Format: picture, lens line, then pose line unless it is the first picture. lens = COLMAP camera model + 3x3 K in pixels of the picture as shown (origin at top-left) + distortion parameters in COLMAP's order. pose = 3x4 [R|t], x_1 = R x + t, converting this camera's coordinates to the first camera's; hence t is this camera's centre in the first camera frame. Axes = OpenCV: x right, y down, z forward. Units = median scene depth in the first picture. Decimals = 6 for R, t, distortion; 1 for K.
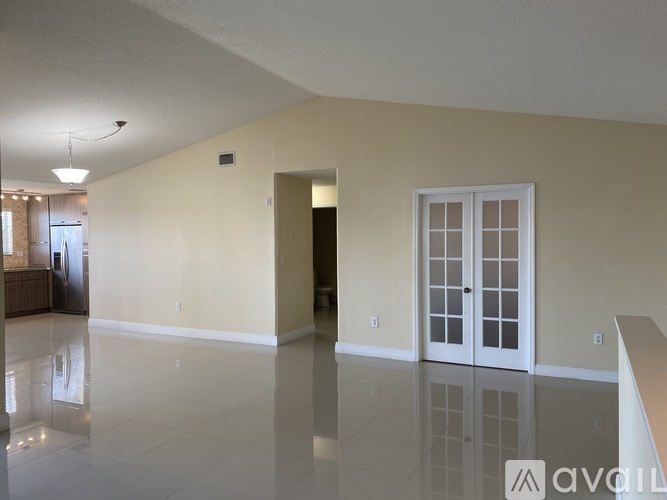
lens RADIAL K [[510.0, 0, 334.0], [0, 510.0, 242.3], [0, 0, 1]] dist [0.004792, 0.000012]
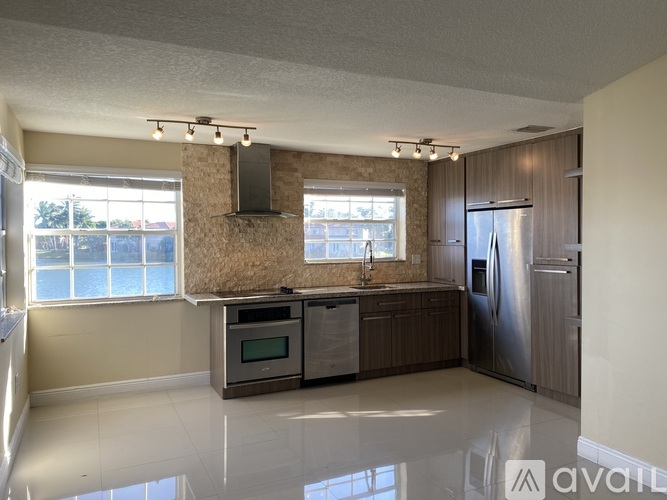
lens RADIAL K [[510.0, 0, 334.0], [0, 510.0, 242.3], [0, 0, 1]] dist [0.004792, 0.000012]
pose [[0.784324, 0.018617, -0.620072, -0.327603], [-0.019636, 0.999794, 0.005181, 0.001375], [0.620041, 0.008112, 0.784528, 0.483634]]
